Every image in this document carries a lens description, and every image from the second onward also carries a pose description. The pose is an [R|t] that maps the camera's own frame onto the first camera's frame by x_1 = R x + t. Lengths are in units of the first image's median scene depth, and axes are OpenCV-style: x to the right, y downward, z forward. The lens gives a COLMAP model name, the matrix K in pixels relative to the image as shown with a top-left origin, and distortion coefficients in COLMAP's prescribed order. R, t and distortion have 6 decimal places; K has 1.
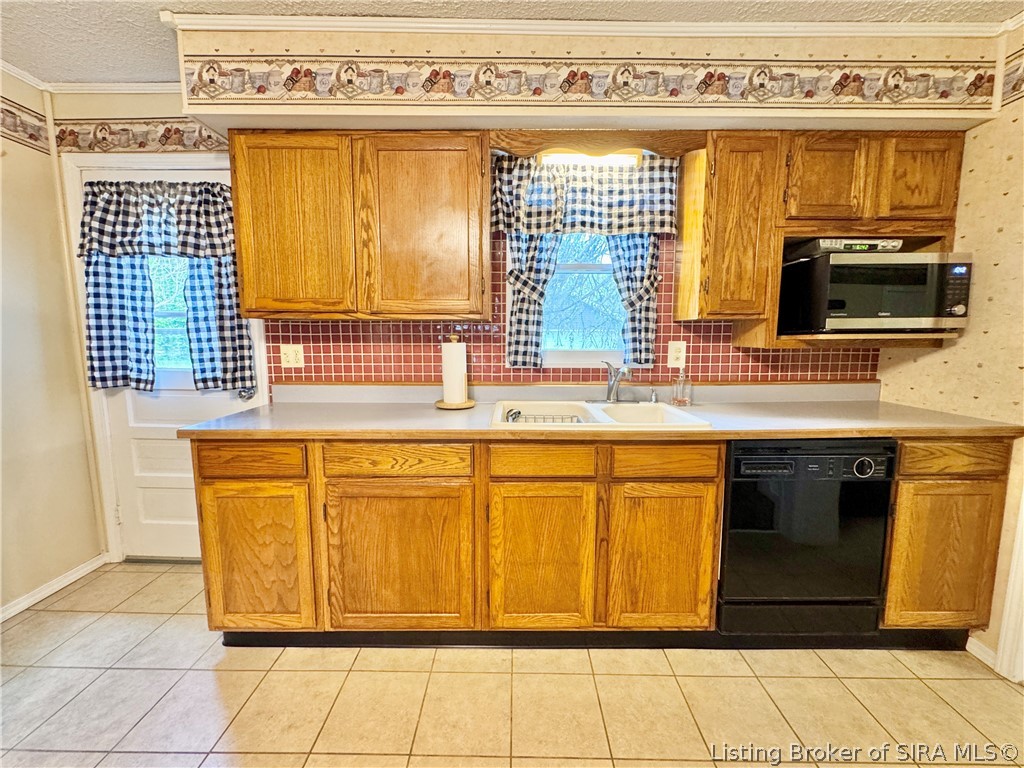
lens RADIAL K [[410.7, 0, 513.2], [0, 410.7, 382.6], [0, 0, 1]] dist [-0.002240, -0.000252]
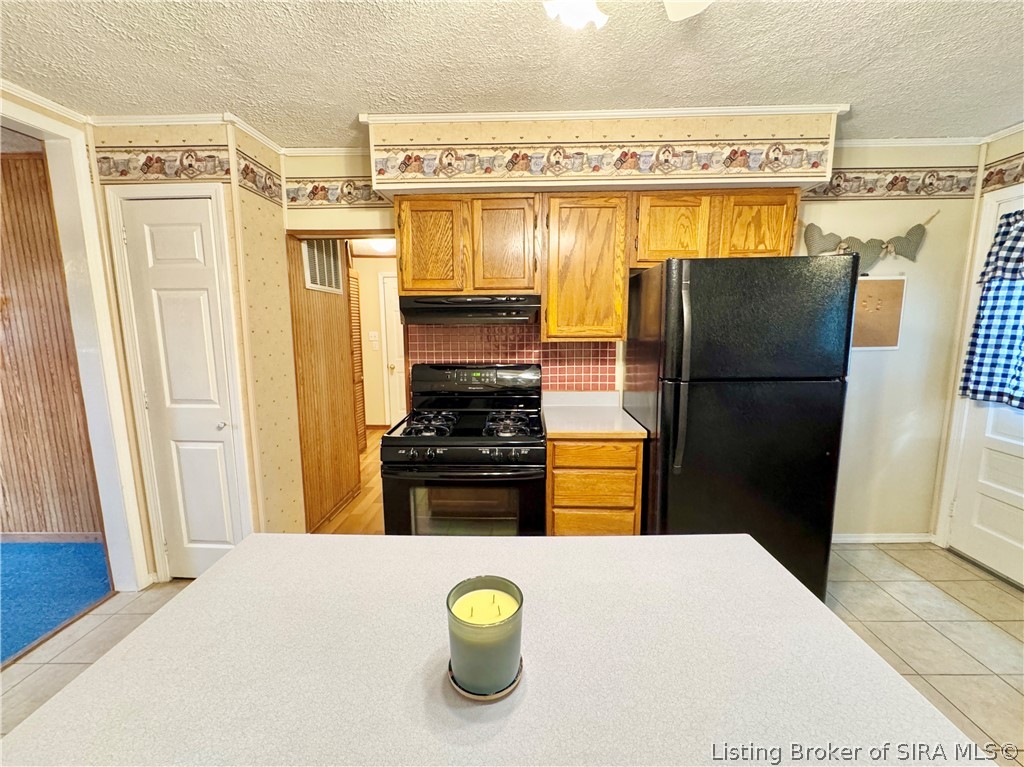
lens RADIAL K [[410.7, 0, 513.2], [0, 410.7, 382.1], [0, 0, 1]] dist [-0.002240, -0.000252]
pose [[-0.022872, 0.139649, -0.989937, 0.153251], [-0.105906, 0.984286, 0.141298, -0.058608], [0.994113, 0.108072, -0.007723, -0.269173]]
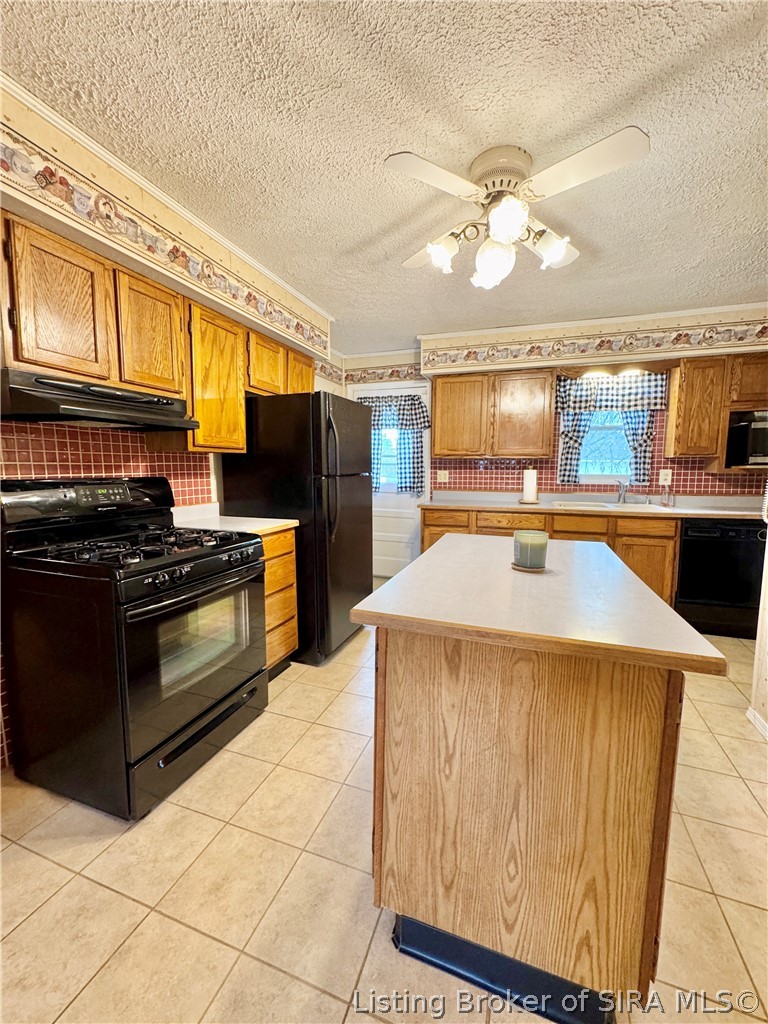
lens RADIAL K [[417.0, 0, 384.0], [0, 417.0, 512.0], [0, 0, 1]] dist [-0.002204, -0.000245]
pose [[0.943514, 0.036138, -0.329357, -0.140511], [-0.038514, 0.999258, -0.000691, 0.131773], [0.329088, 0.013337, 0.944205, -1.100260]]
